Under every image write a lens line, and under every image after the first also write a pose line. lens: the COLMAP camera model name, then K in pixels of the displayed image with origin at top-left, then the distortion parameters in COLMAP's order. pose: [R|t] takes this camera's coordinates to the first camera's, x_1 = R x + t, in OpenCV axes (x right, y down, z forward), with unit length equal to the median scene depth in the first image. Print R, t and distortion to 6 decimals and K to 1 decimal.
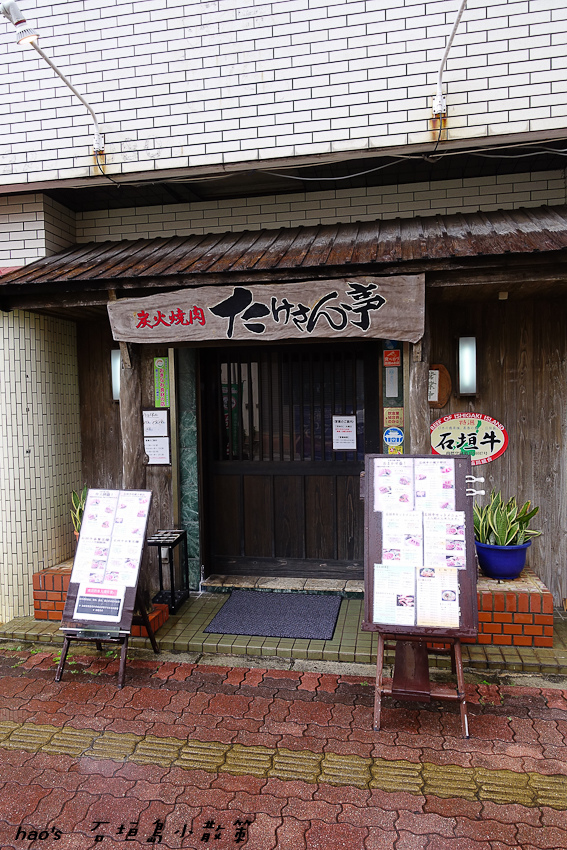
lens RADIAL K [[572.5, 0, 282.0], [0, 572.5, 432.5], [0, 0, 1]] dist [-0.010379, 0.005510]
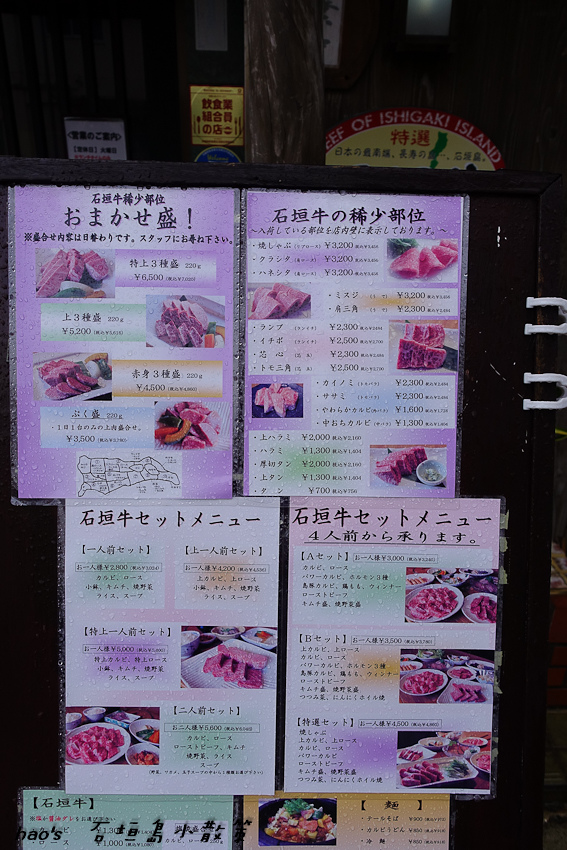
lens RADIAL K [[572.5, 0, 286.0], [0, 572.5, 431.0], [0, 0, 1]] dist [-0.010379, 0.005510]
pose [[0.973308, -0.051509, 0.223649, 0.207251], [-0.025479, 0.944215, 0.328343, 0.058681], [-0.228085, -0.325277, 0.917699, 0.841130]]
